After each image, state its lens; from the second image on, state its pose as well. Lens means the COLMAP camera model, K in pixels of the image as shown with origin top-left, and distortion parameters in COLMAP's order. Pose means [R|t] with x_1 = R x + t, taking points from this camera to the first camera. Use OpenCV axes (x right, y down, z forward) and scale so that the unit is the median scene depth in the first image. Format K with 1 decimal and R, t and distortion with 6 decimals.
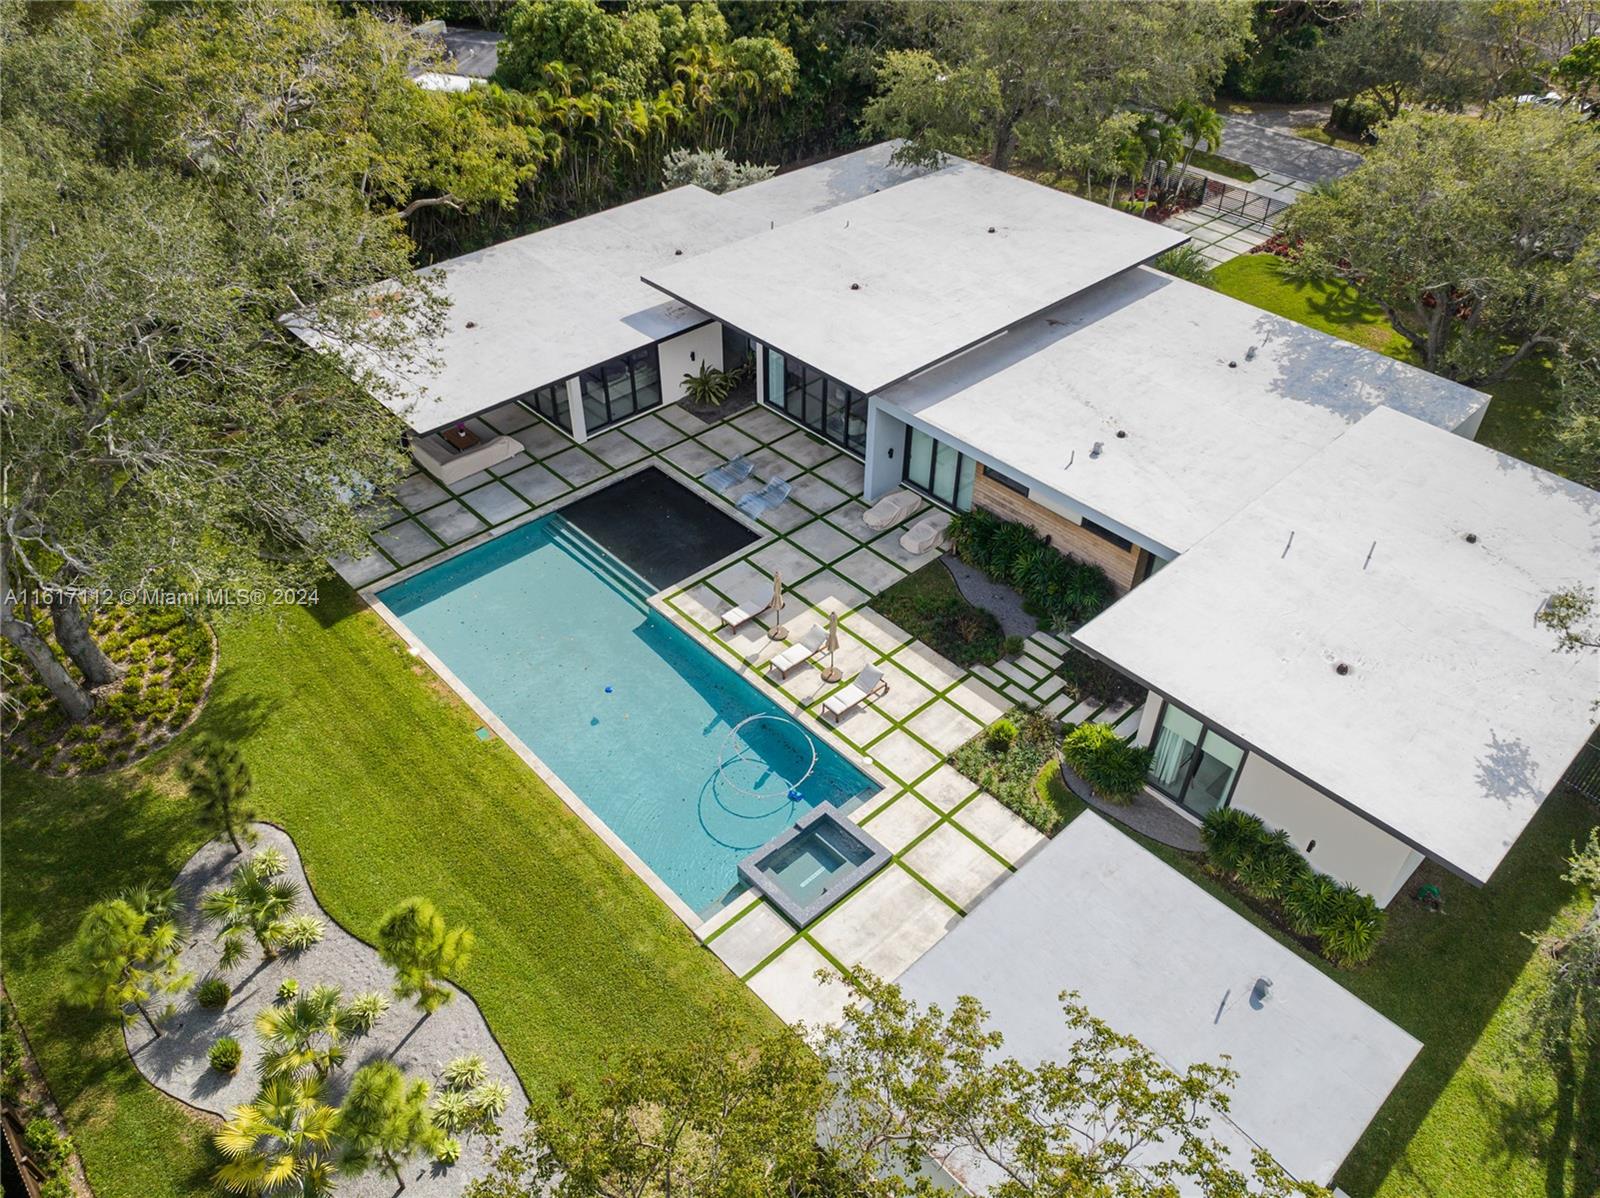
lens RADIAL K [[1147.5, 0, 800.0], [0, 1147.5, 599.0], [0, 0, 1]] dist [-0.002886, -0.000503]
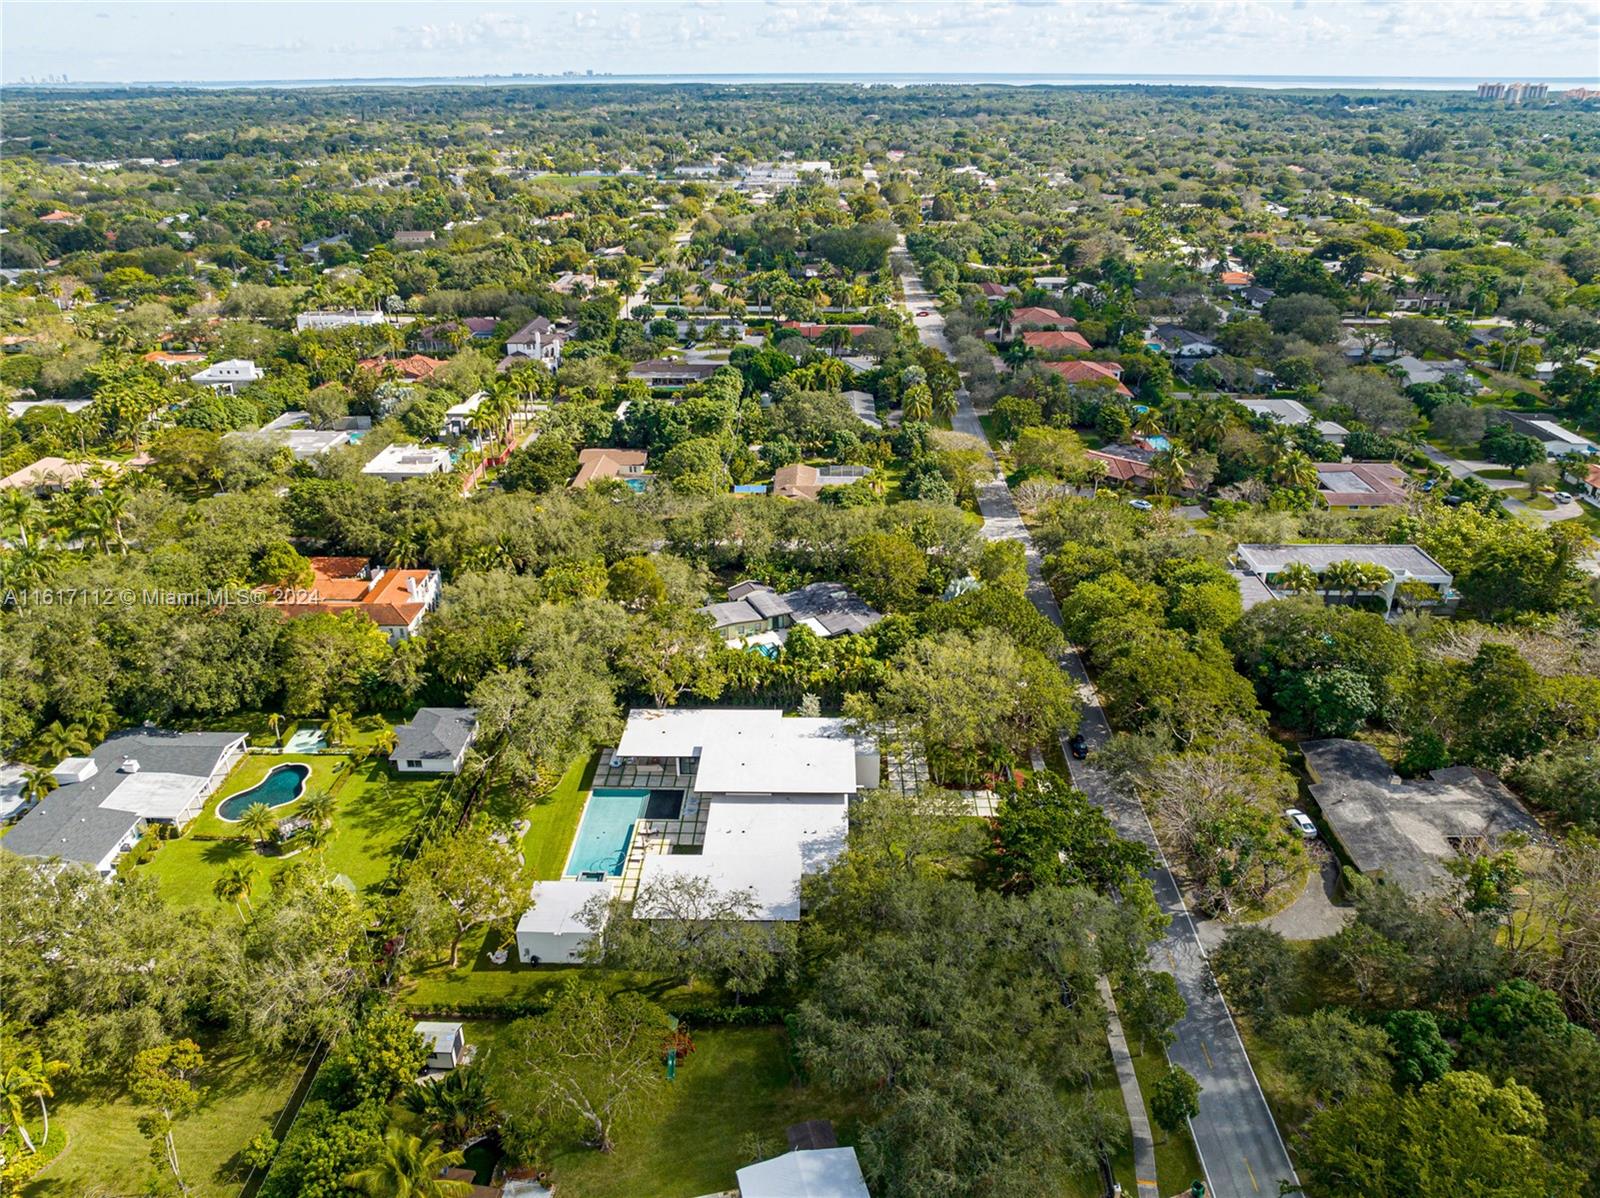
lens RADIAL K [[1147.5, 0, 800.0], [0, 1147.5, 599.0], [0, 0, 1]] dist [-0.002886, -0.000503]
pose [[0.712928, 0.284247, -0.641044, 2.347518], [-0.449738, 0.886730, -0.106983, -0.459146], [0.538023, 0.364573, 0.760012, -1.712559]]
